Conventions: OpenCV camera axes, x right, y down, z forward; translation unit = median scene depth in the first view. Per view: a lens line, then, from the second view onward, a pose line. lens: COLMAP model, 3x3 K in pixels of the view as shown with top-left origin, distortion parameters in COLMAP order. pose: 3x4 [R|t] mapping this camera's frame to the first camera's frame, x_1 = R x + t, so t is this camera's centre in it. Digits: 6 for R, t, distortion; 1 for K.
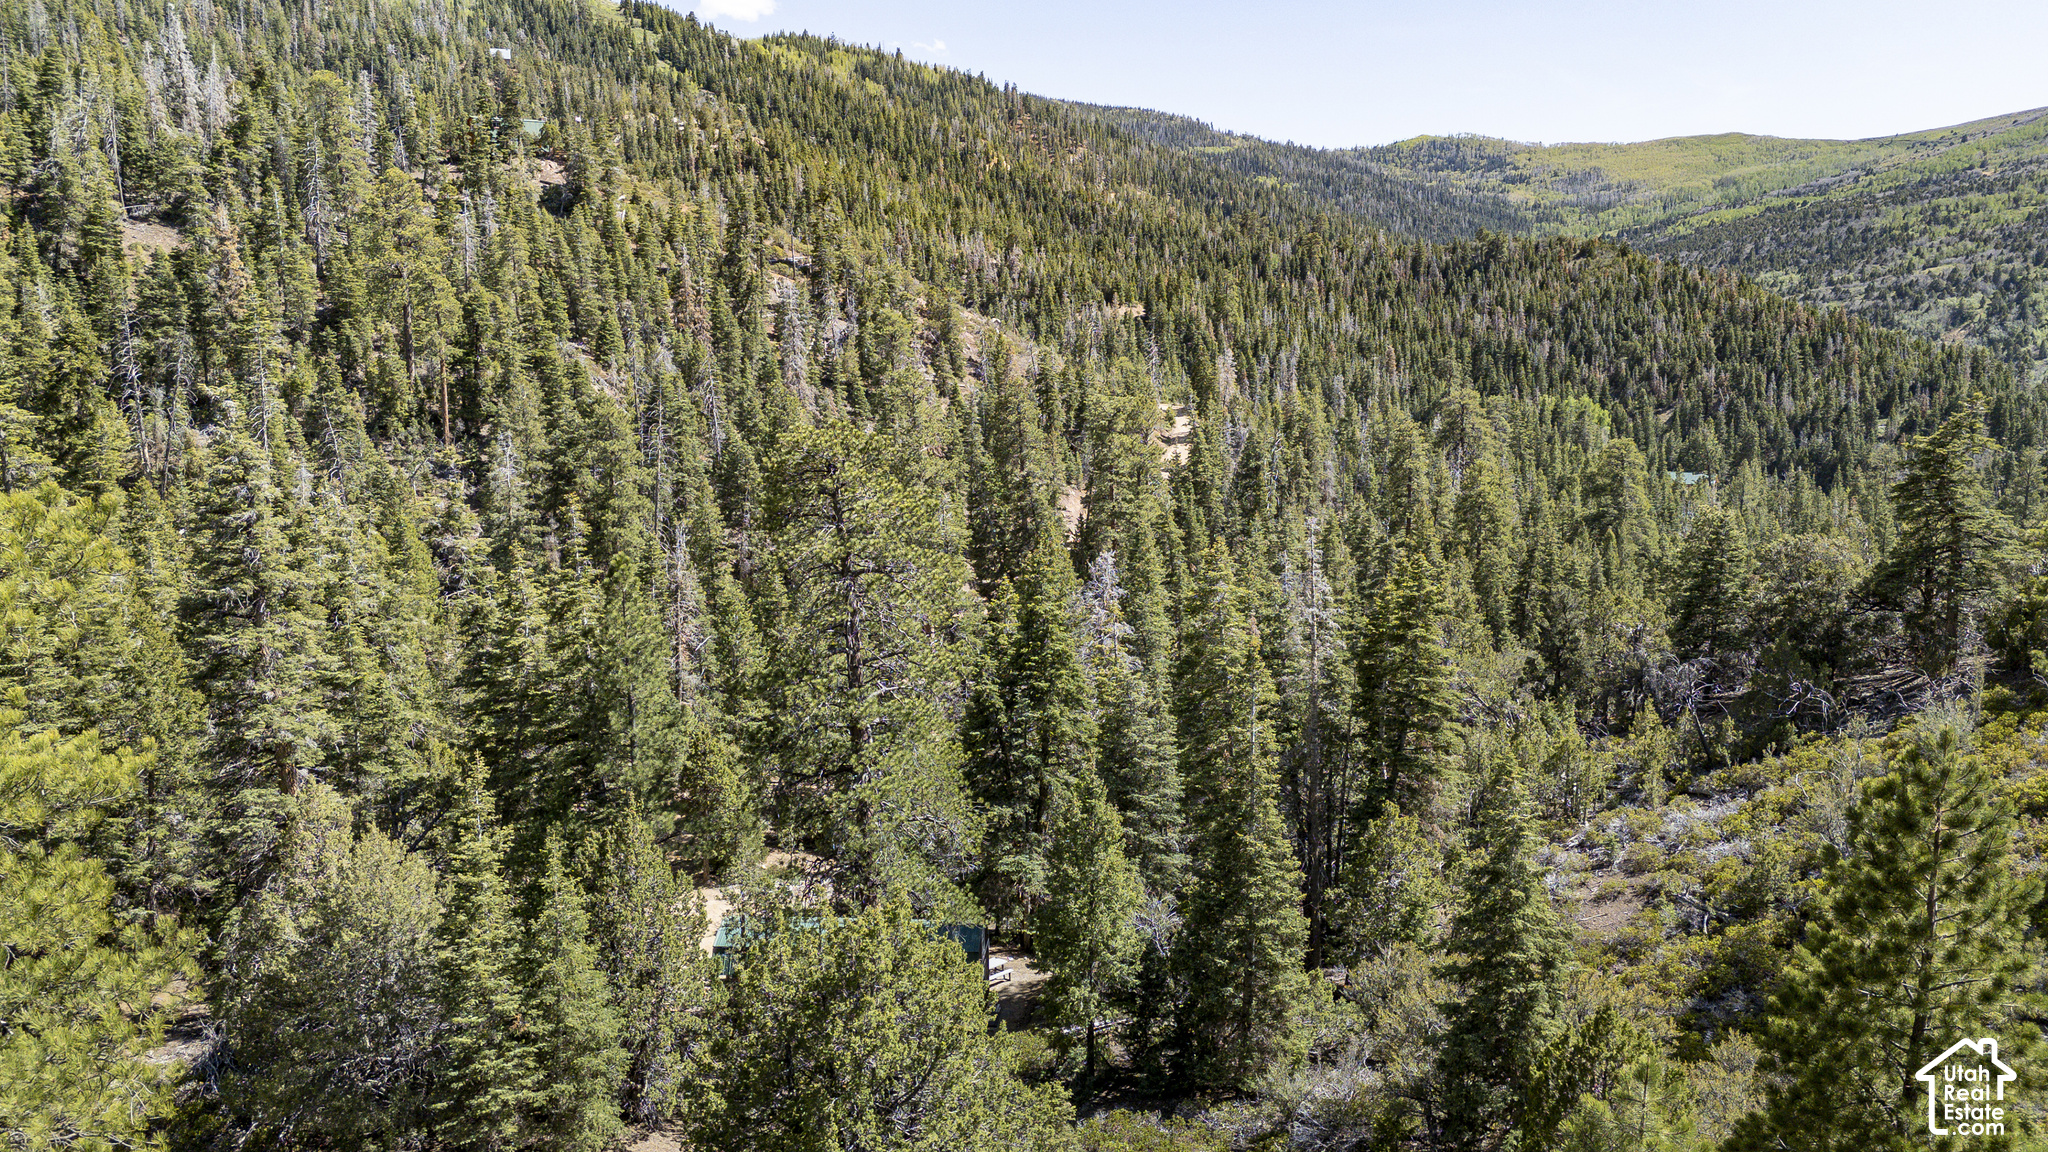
lens RADIAL K [[1508.8, 0, 1030.1], [0, 1508.8, 584.4], [0, 0, 1]] dist [0.078201, -0.063545]
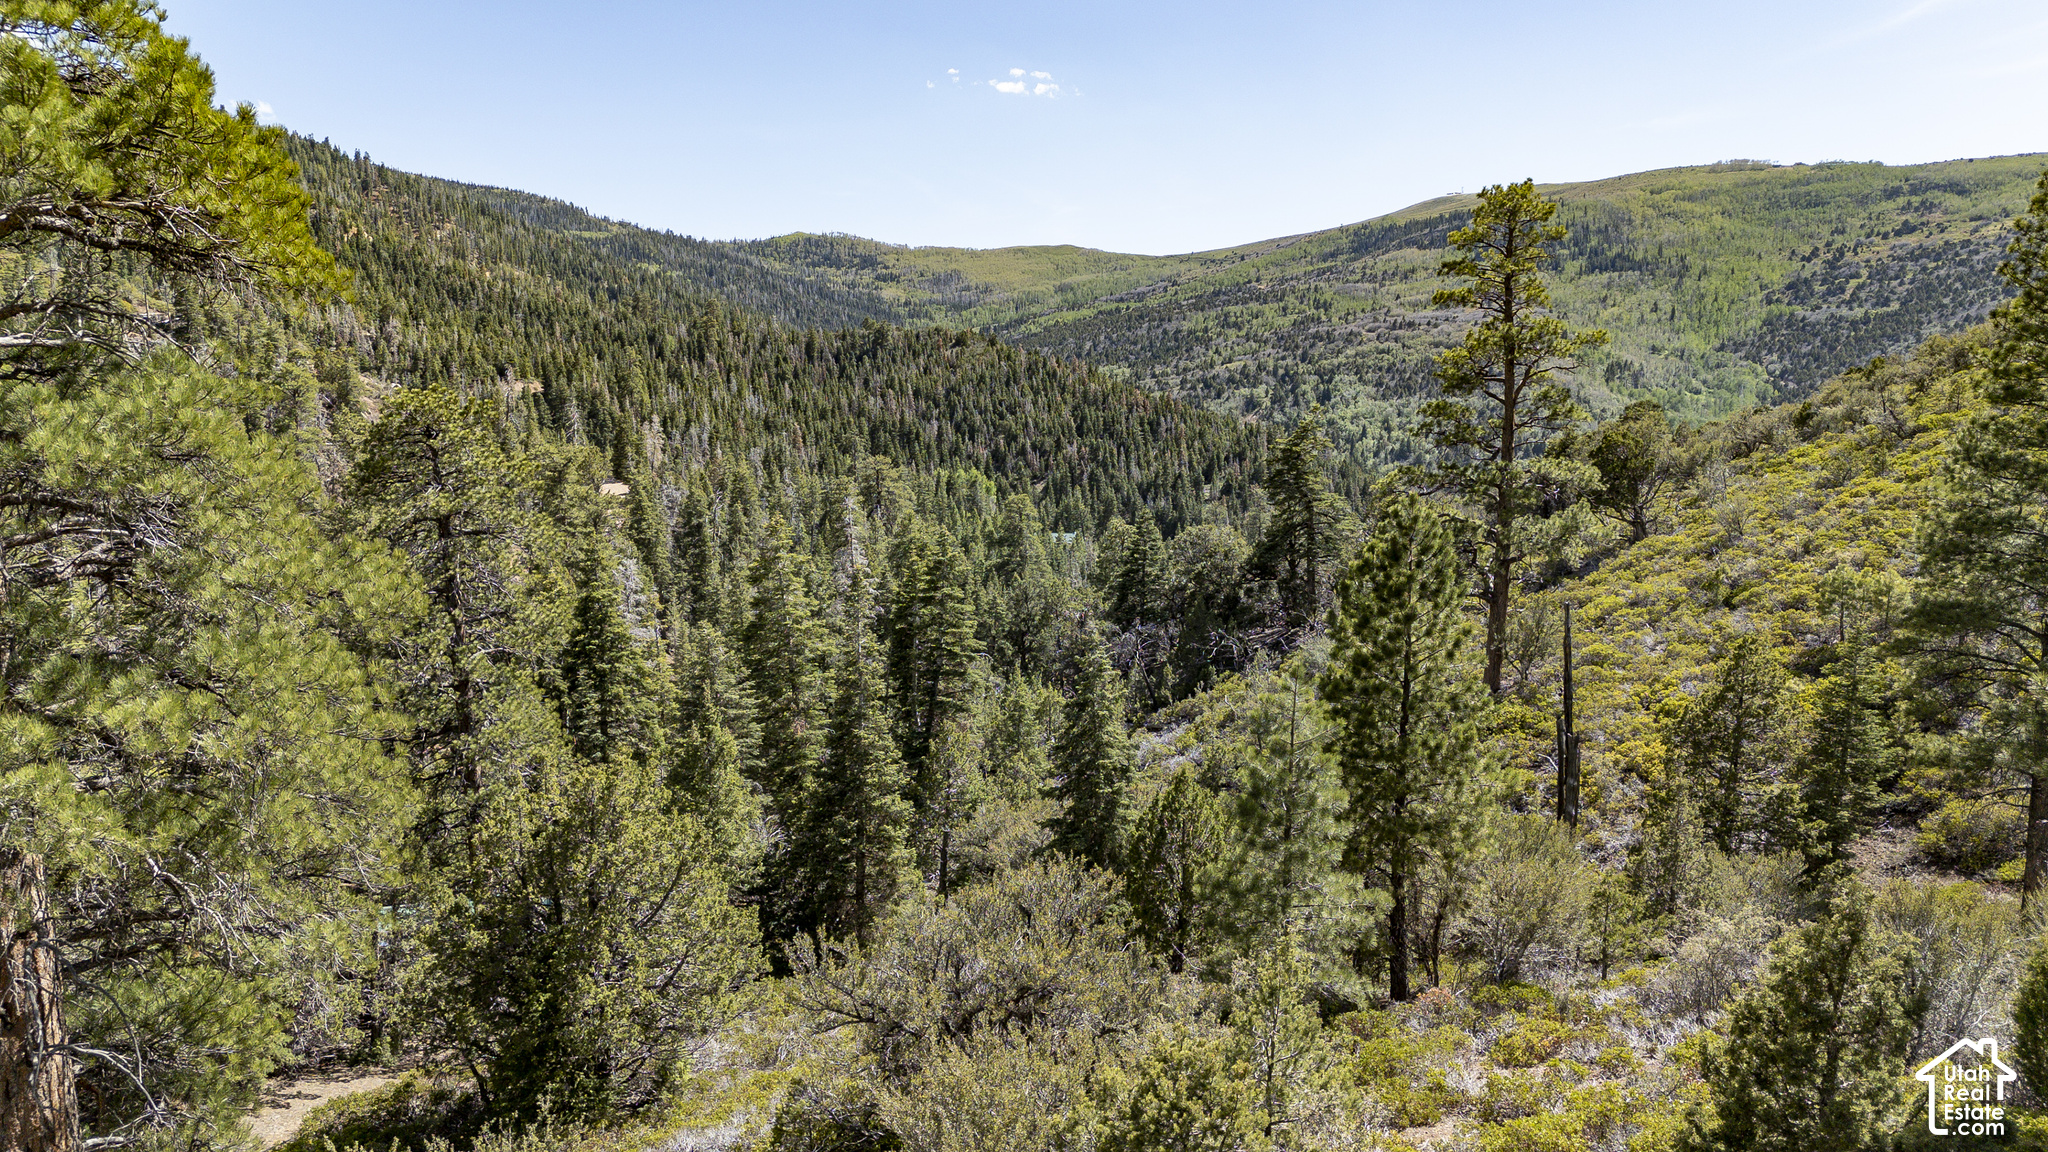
lens RADIAL K [[1508.8, 0, 1040.8], [0, 1508.8, 569.5], [0, 0, 1]] dist [0.078201, -0.063545]
pose [[0.920574, -0.042292, 0.388272, -0.013158], [0.068193, 0.996254, -0.053167, 0.008371], [-0.384569, 0.075422, 0.920010, -0.010497]]
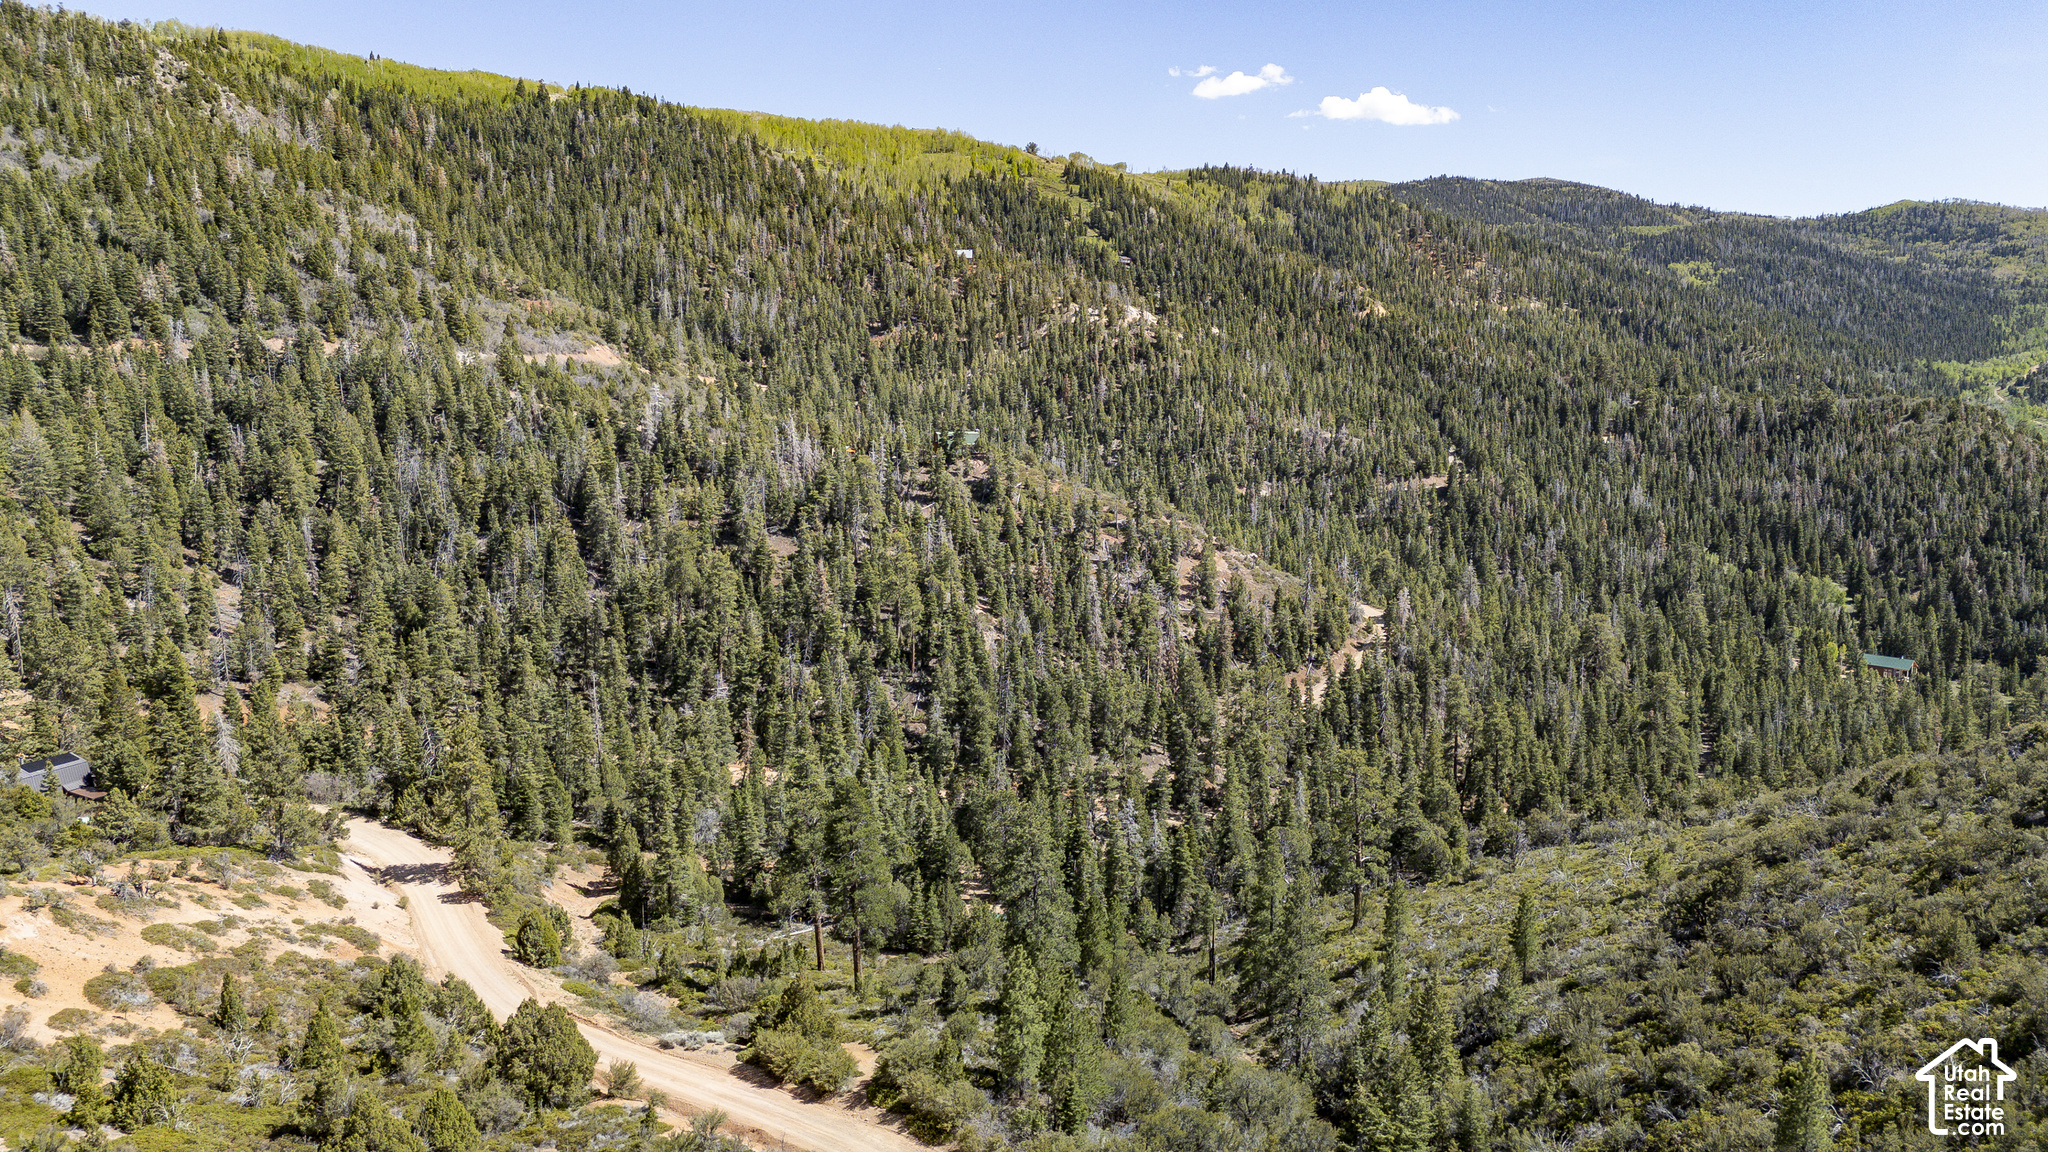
lens RADIAL K [[1508.8, 0, 1002.5], [0, 1508.8, 585.0], [0, 0, 1]] dist [0.078201, -0.063545]
pose [[0.954816, 0.040842, -0.294377, 0.087436], [-0.050094, 0.998457, -0.023954, -0.046815], [0.292945, 0.037618, 0.955389, -0.244130]]
